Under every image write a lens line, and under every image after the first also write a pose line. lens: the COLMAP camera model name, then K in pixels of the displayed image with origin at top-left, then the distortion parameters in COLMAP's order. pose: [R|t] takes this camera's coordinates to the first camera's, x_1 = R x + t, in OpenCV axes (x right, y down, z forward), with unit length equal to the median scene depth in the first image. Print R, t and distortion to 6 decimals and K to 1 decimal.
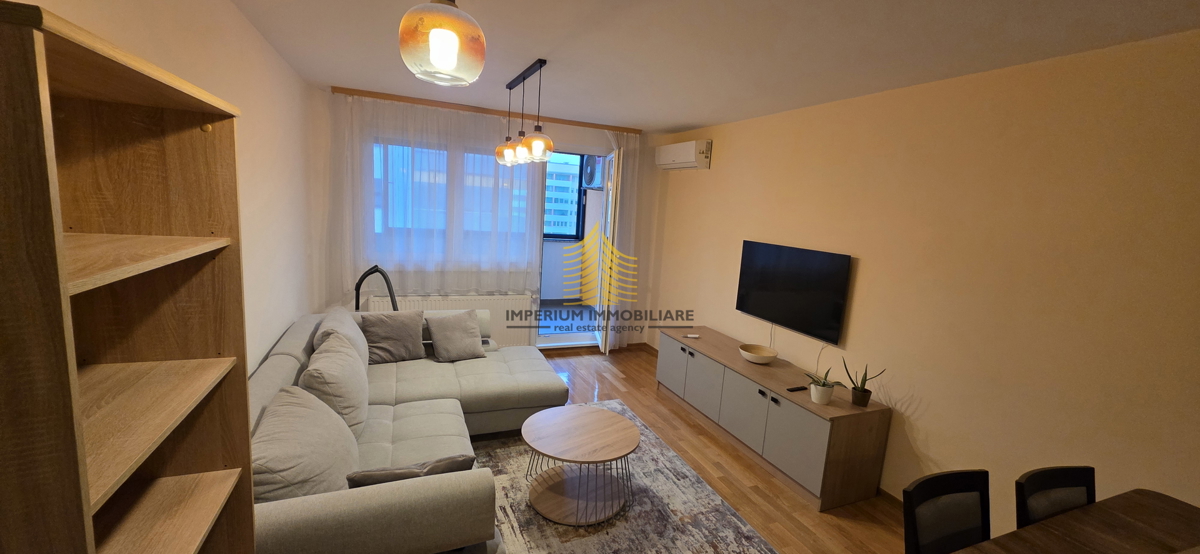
lens RADIAL K [[474.4, 0, 604.6], [0, 474.4, 279.2], [0, 0, 1]] dist [0.000089, -0.000143]
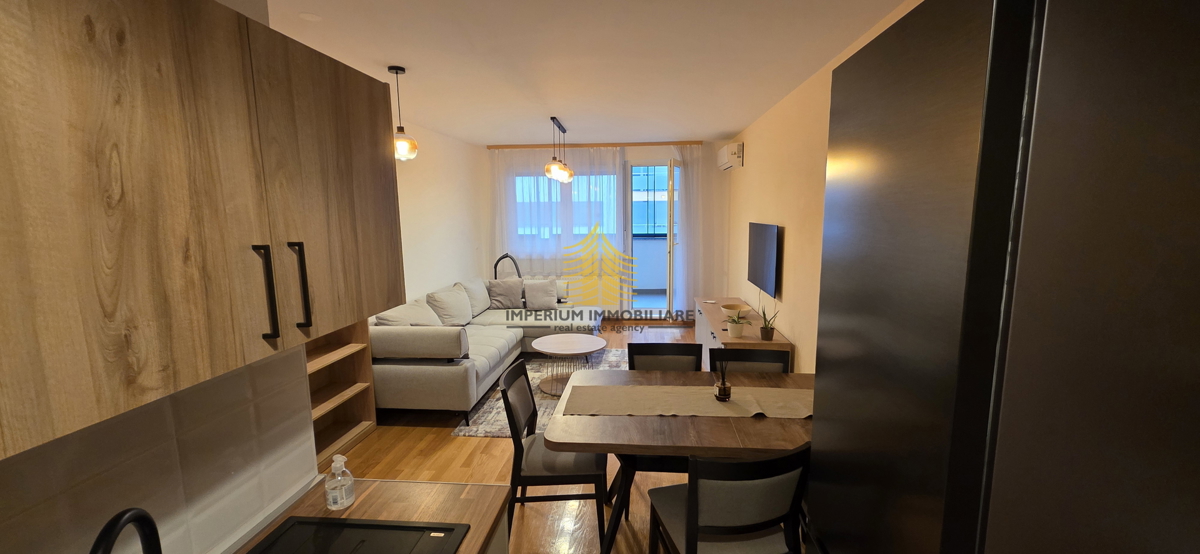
lens RADIAL K [[474.4, 0, 604.6], [0, 474.4, 279.2], [0, 0, 1]] dist [0.000089, -0.000143]
pose [[0.882212, -0.010416, -0.470736, 0.590252], [-0.003522, 0.999581, -0.028720, 0.108642], [0.470838, 0.026995, 0.881806, -0.260916]]
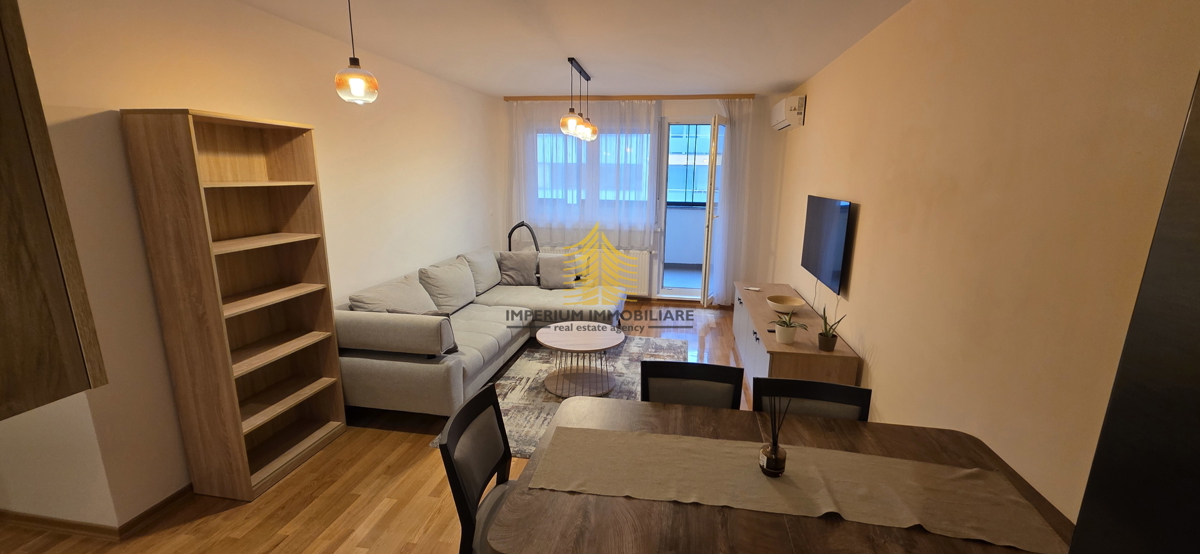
lens RADIAL K [[472.6, 0, 606.6], [0, 472.6, 281.5], [0, 0, 1]] dist [0.000423, -0.000037]
pose [[0.844321, 0.064414, -0.531952, 0.522120], [-0.041378, 0.997622, 0.055126, 0.066487], [0.534237, -0.024533, 0.844978, -0.065669]]
